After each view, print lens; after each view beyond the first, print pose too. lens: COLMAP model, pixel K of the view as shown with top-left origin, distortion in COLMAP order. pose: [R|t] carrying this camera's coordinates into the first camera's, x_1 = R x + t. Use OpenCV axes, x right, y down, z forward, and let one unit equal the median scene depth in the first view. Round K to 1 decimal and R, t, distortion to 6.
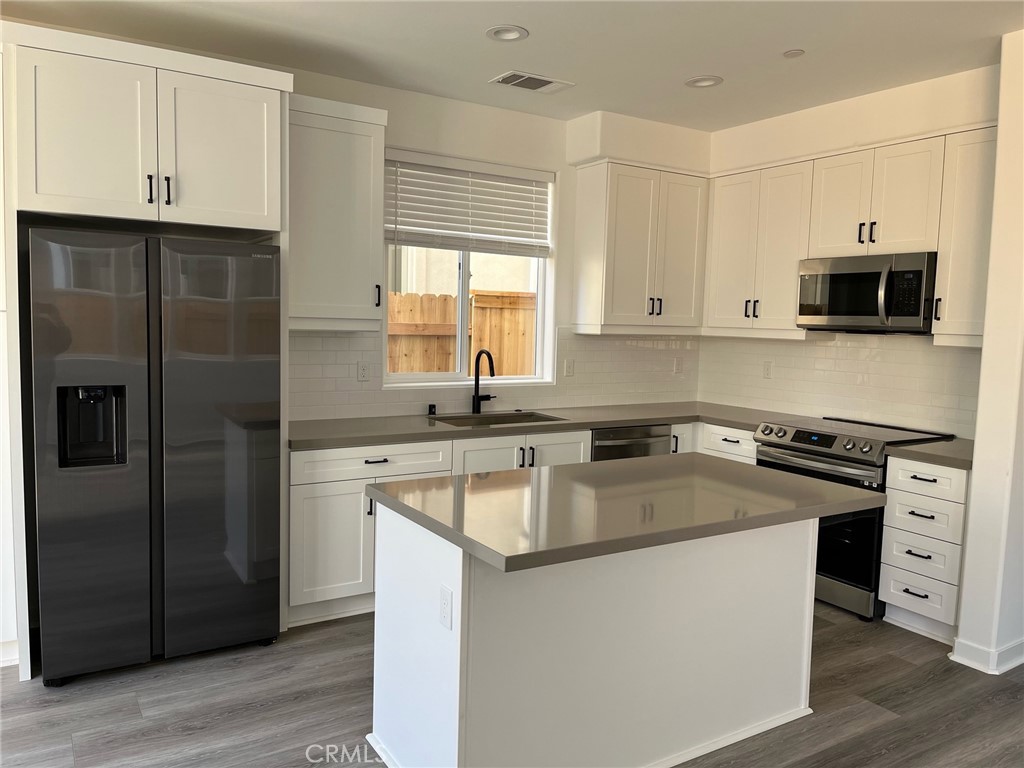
lens RADIAL K [[768.2, 0, 510.2], [0, 768.2, 388.0], [0, 0, 1]] dist [0.064454, -0.103005]
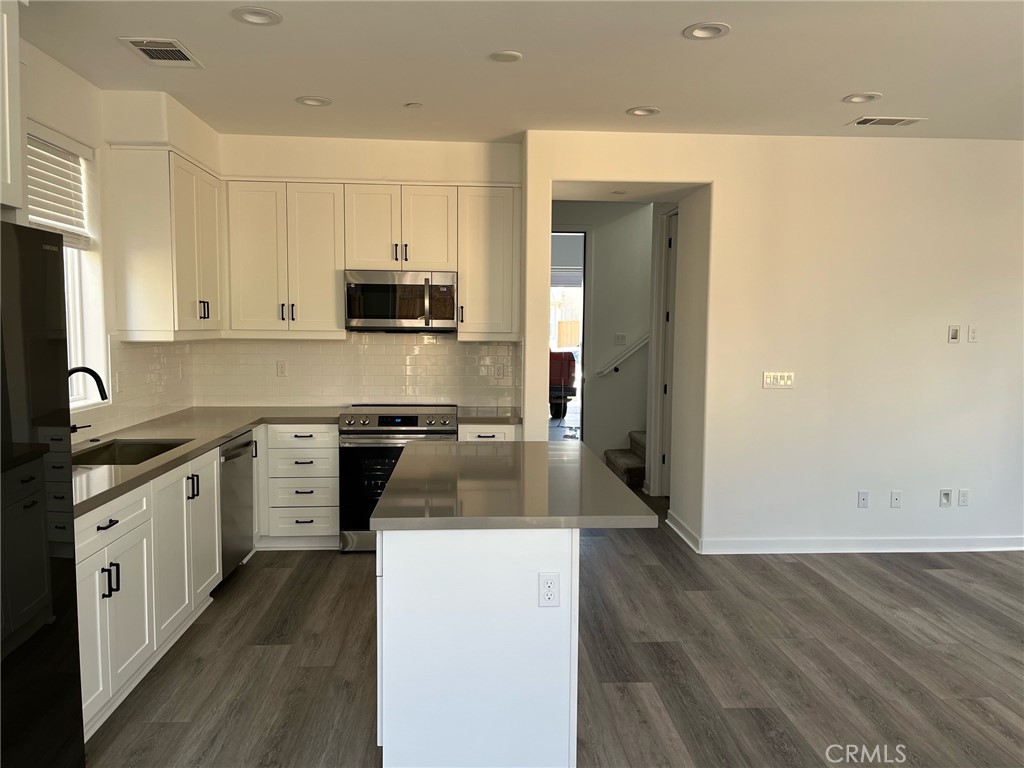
lens RADIAL K [[768.2, 0, 510.2], [0, 768.2, 388.0], [0, 0, 1]] dist [0.064454, -0.103005]
pose [[0.475473, -0.093165, 0.874783, -0.514051], [0.082465, 0.994718, 0.061115, -0.040330], [-0.875857, 0.043080, 0.480645, 0.235855]]
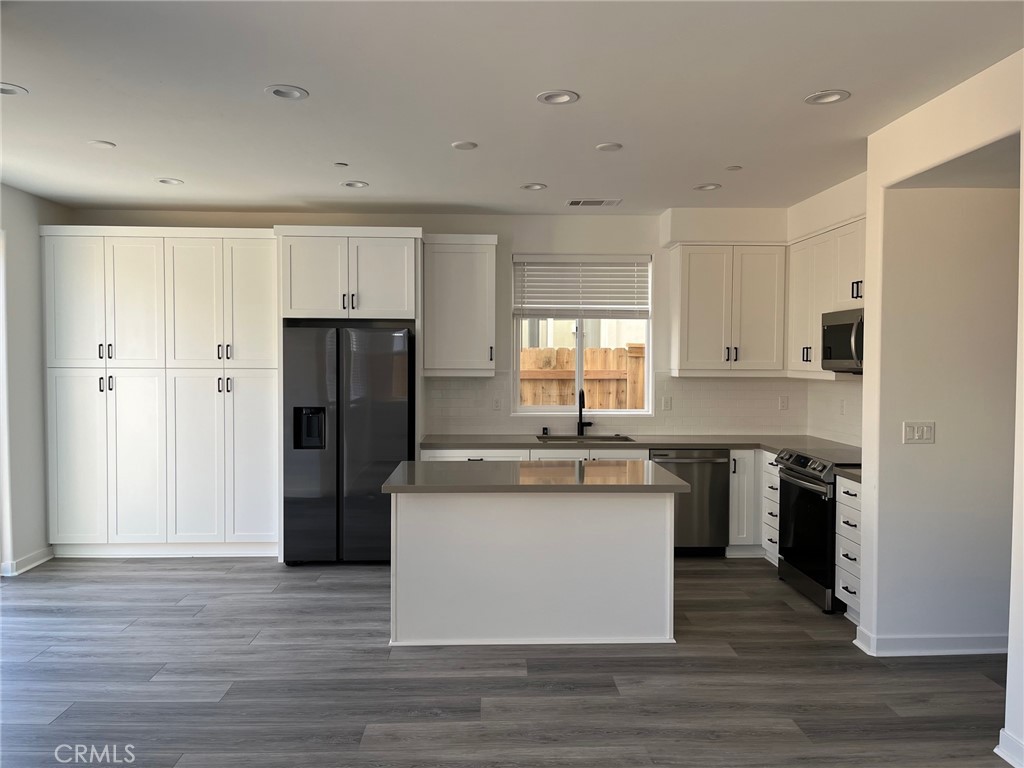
lens RADIAL K [[768.2, 0, 510.2], [0, 768.2, 388.0], [0, 0, 1]] dist [0.064454, -0.103005]
pose [[0.865419, -0.003329, -0.501039, 0.543033], [-0.026296, 0.998298, -0.052052, 0.023315], [0.500359, 0.058222, 0.863858, -0.257190]]
